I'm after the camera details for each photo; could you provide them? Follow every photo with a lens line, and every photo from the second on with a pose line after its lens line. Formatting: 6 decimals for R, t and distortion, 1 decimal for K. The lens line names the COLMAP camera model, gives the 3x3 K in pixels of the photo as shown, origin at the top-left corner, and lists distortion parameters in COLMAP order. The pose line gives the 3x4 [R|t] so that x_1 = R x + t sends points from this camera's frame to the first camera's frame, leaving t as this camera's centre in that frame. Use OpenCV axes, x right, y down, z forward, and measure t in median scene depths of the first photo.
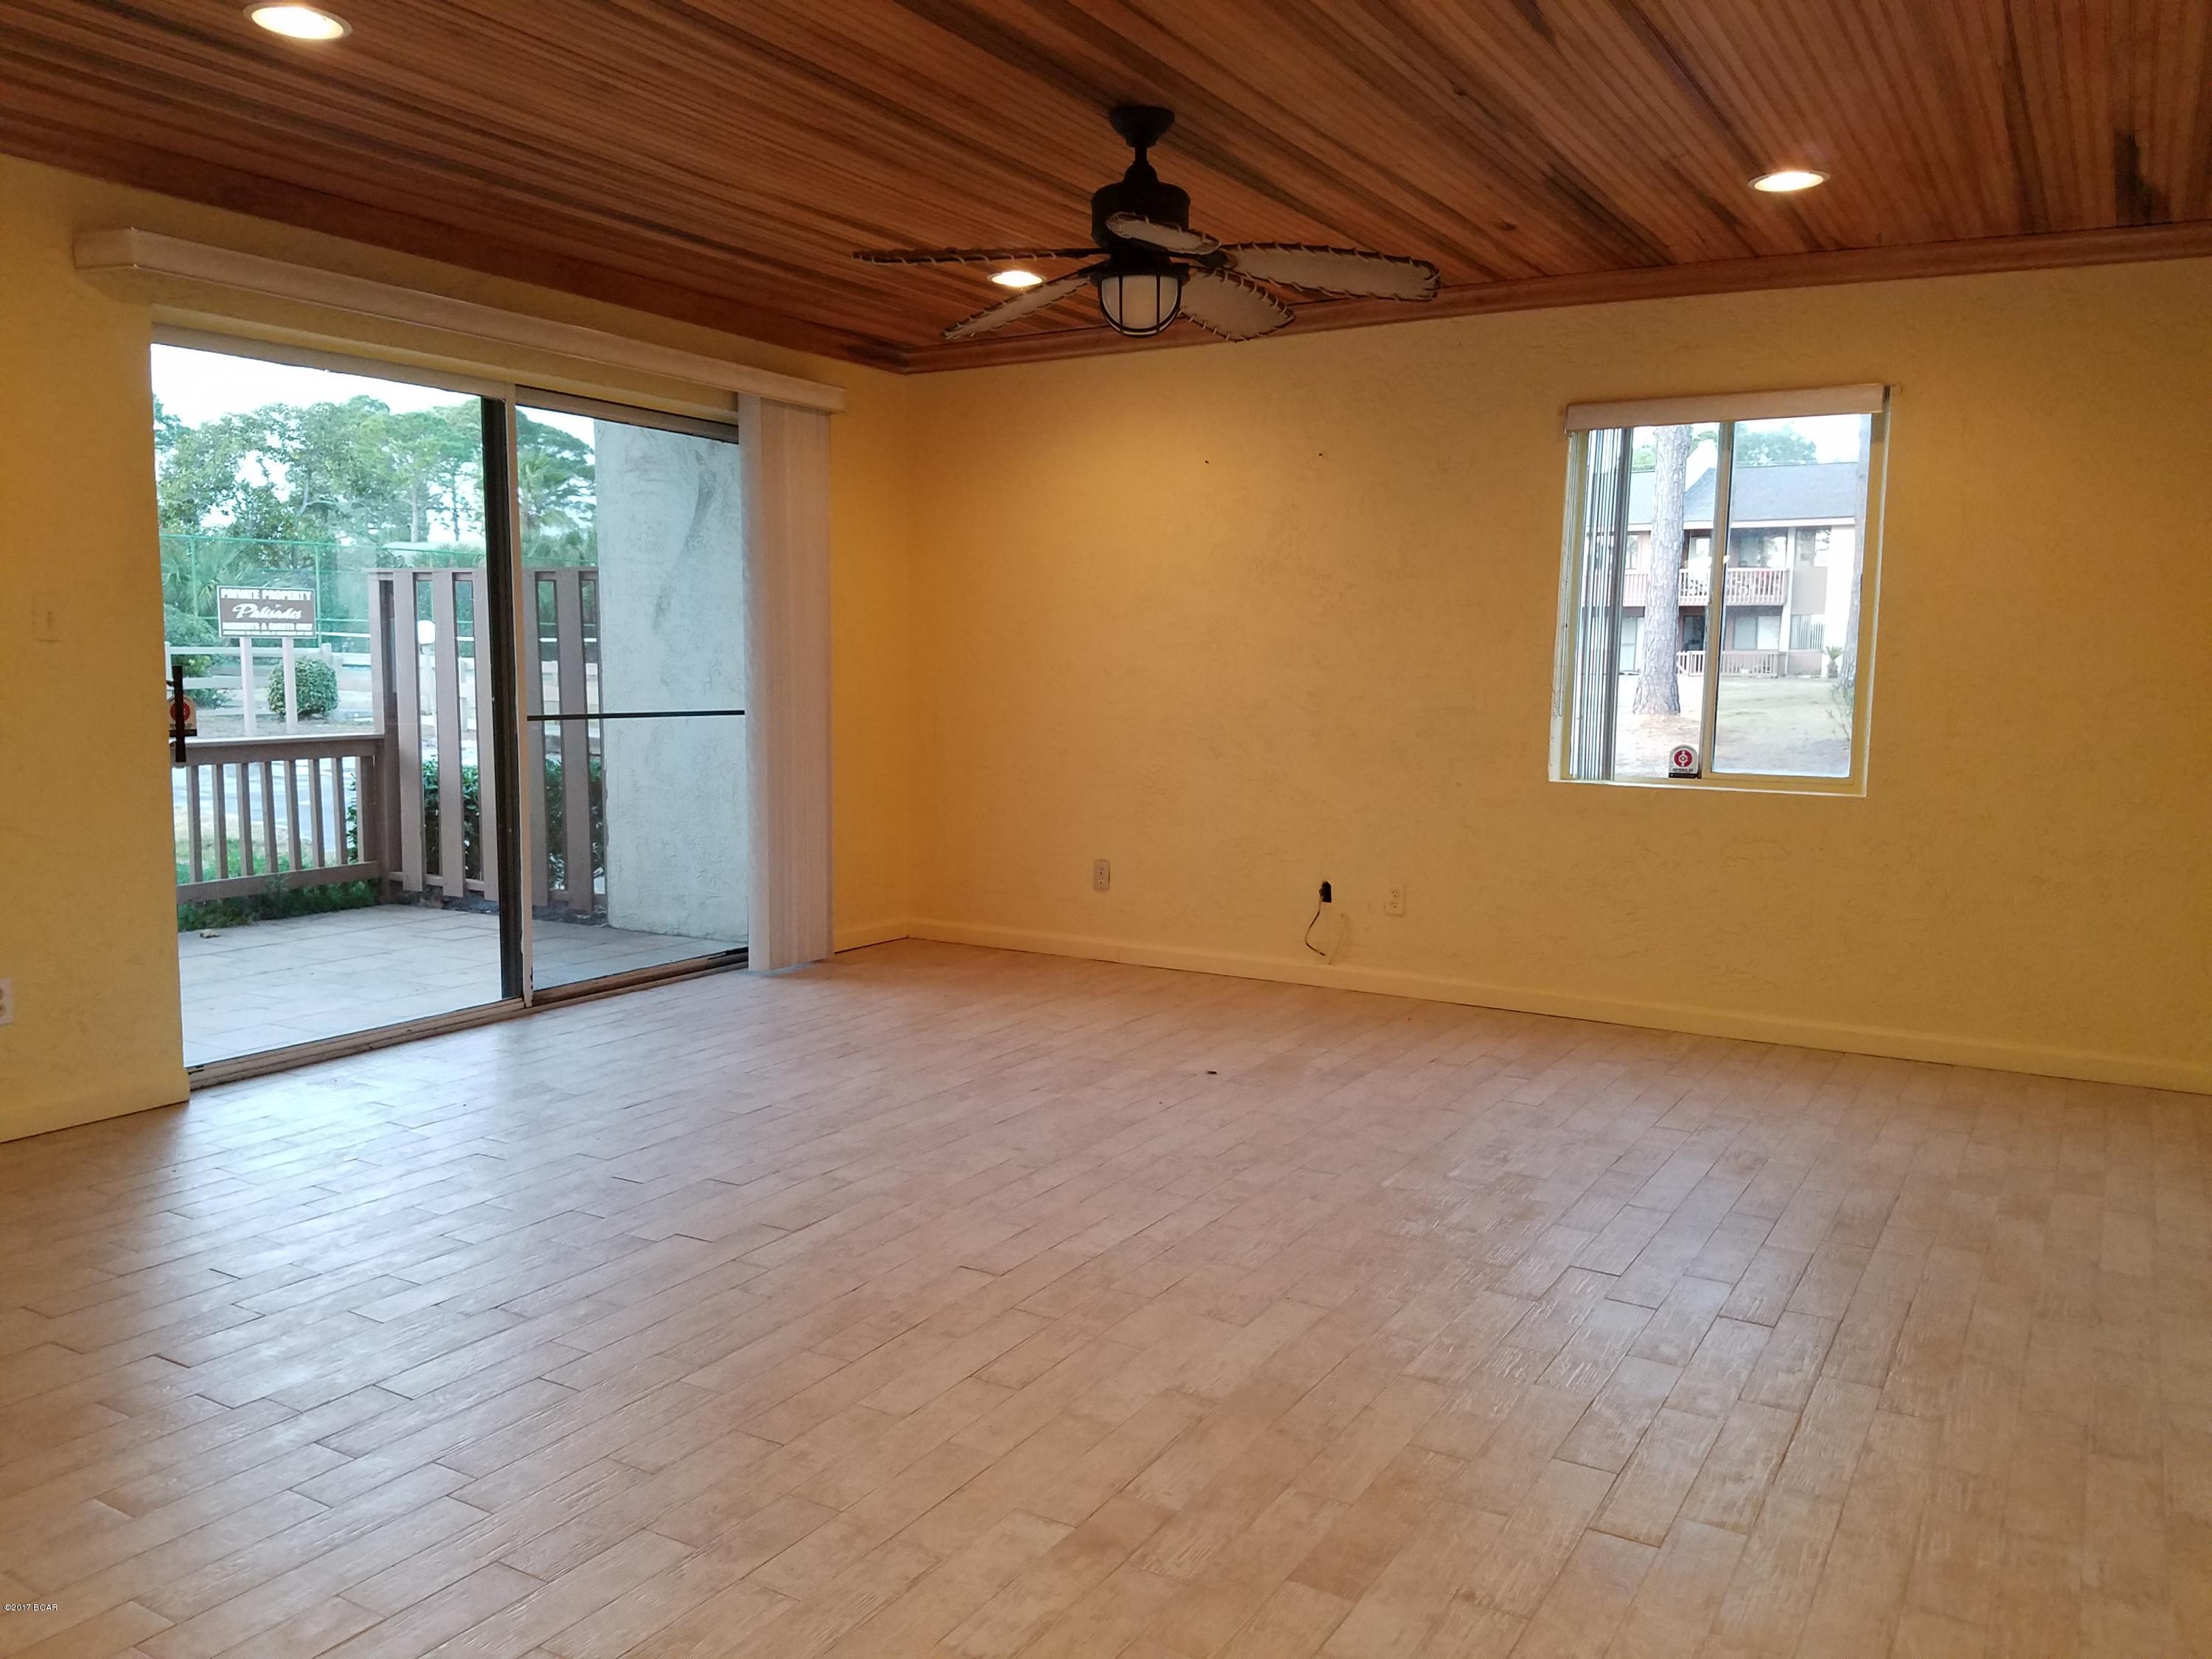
lens RADIAL K [[1704.7, 0, 1106.0], [0, 1704.7, 829.5], [0, 0, 1]] dist [0.269204, -0.465471]
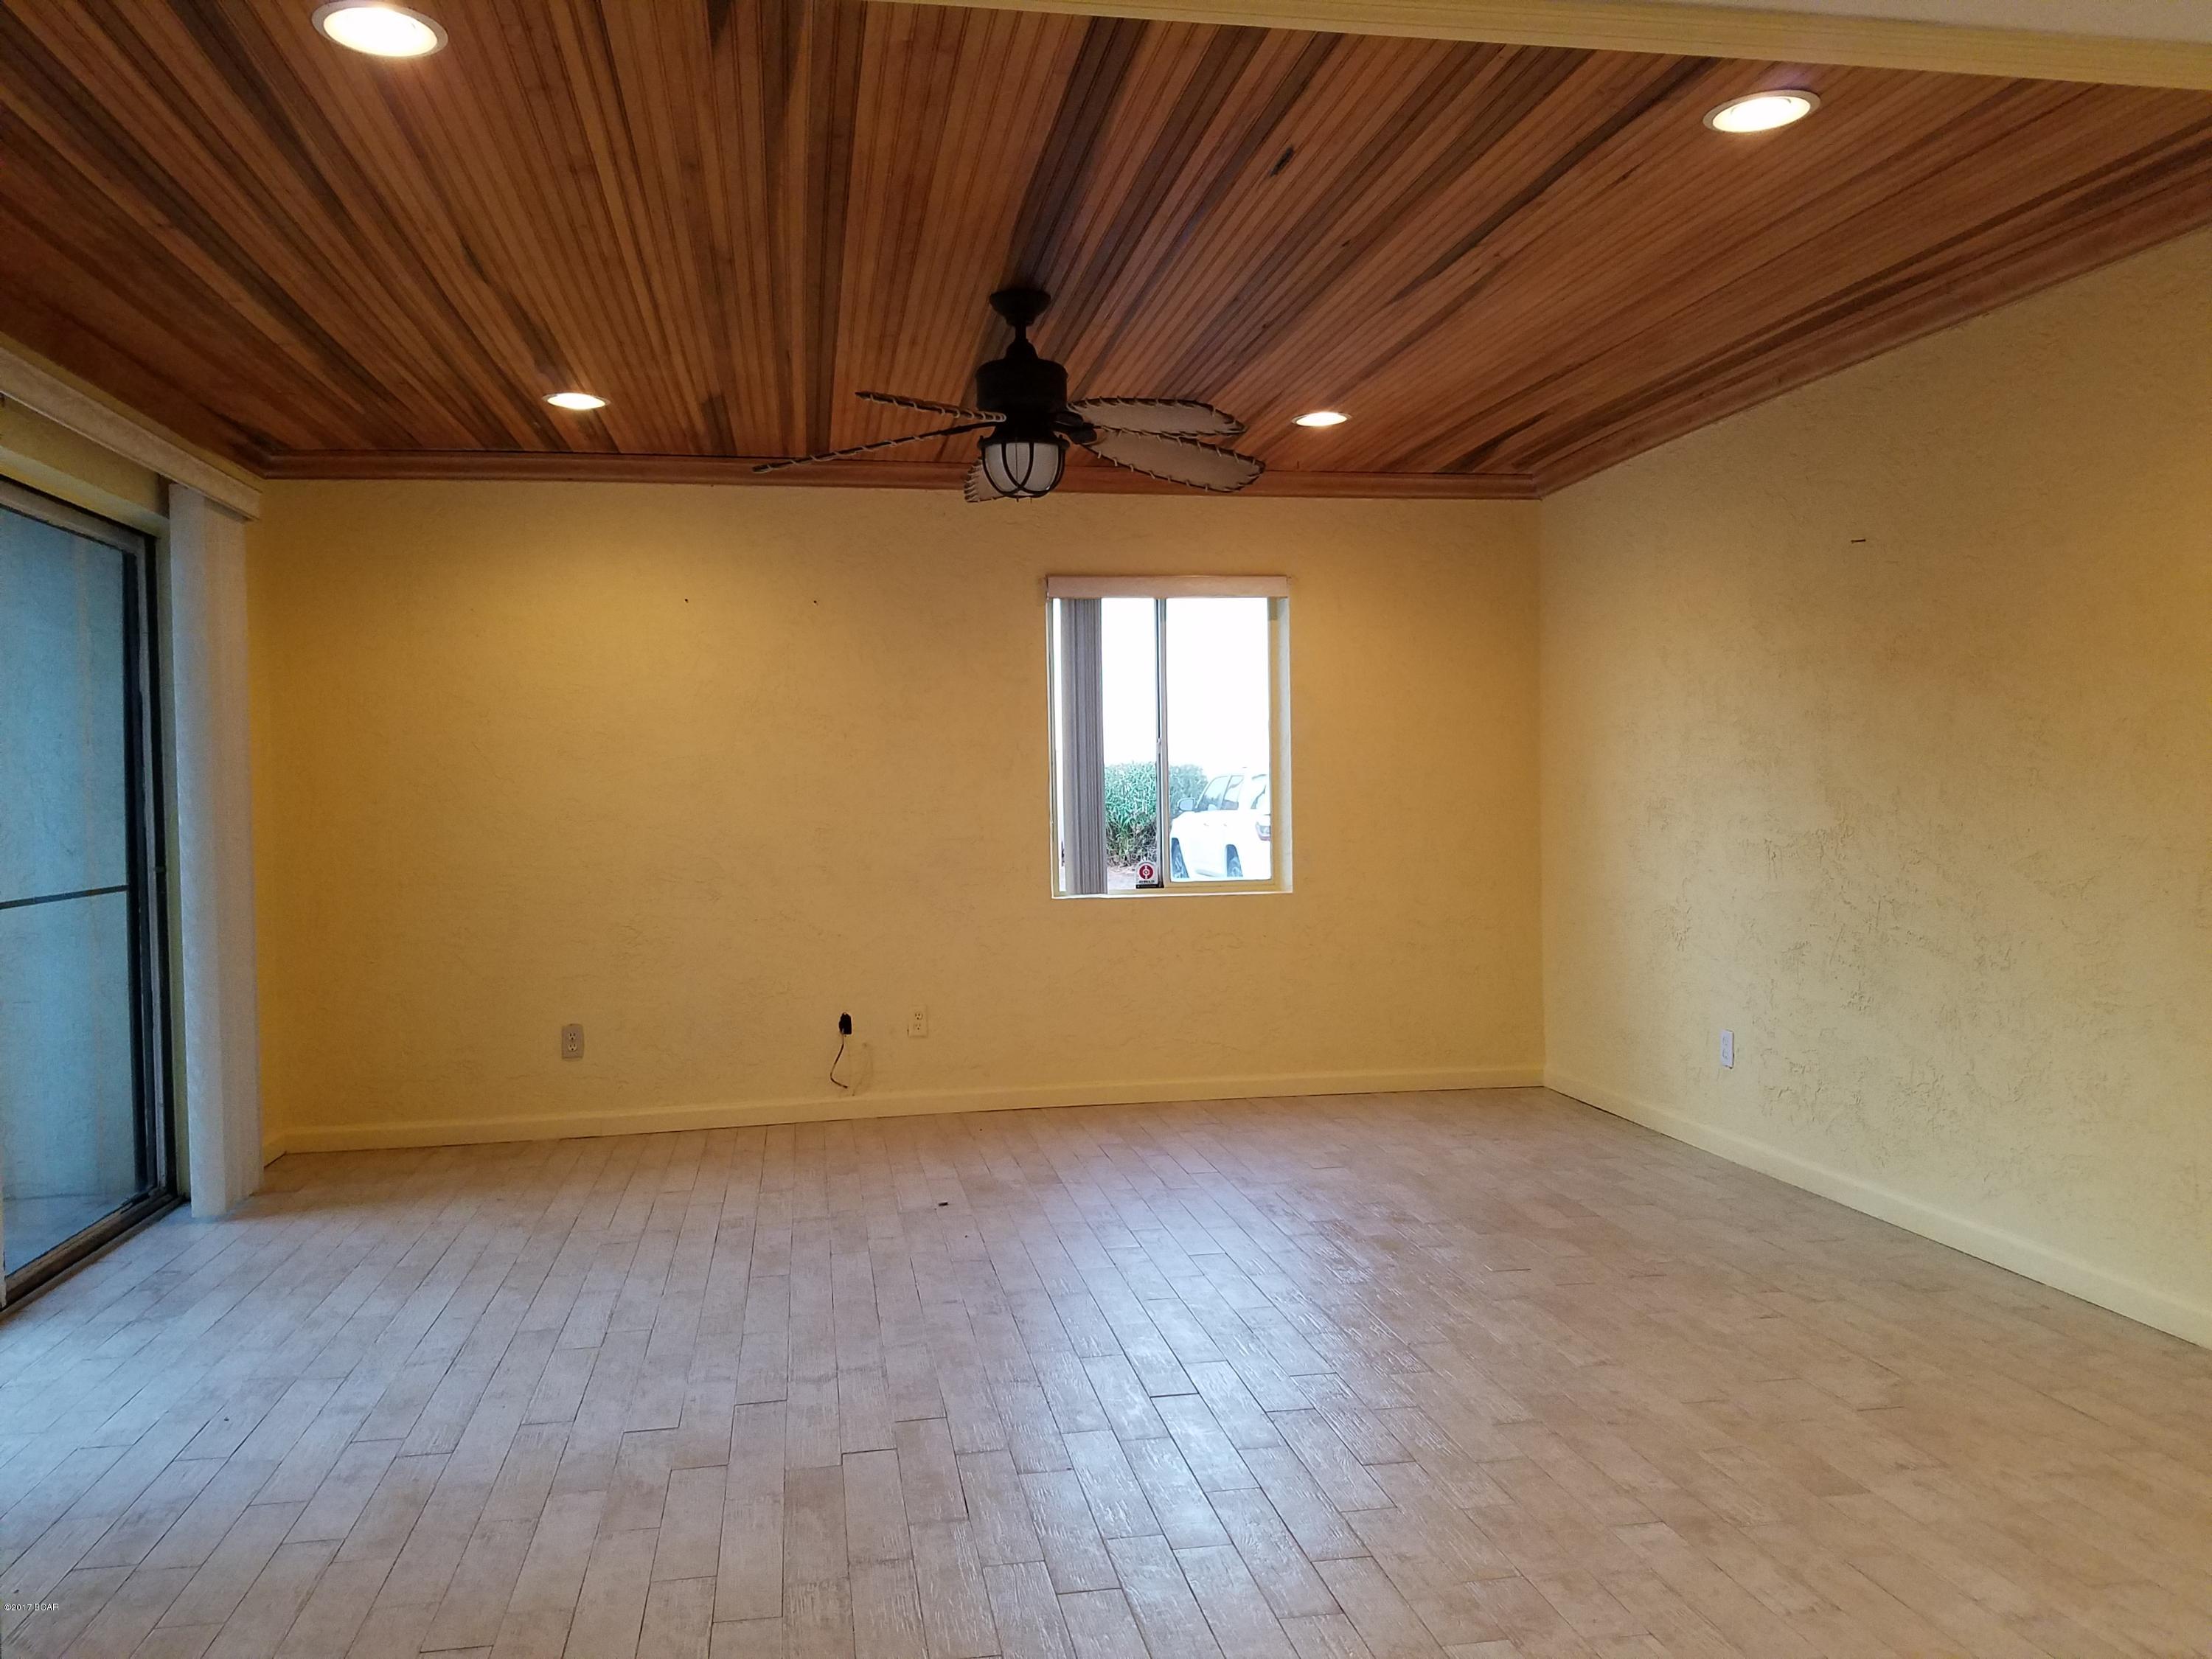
lens RADIAL K [[1708.3, 0, 1106.0], [0, 1708.3, 829.5], [0, 0, 1]] dist [0.172231, -0.276847]
pose [[0.753504, -0.043308, 0.656016, -0.522058], [0.093846, 0.994695, -0.042126, -0.026057], [-0.650711, 0.093306, 0.753571, 0.154199]]
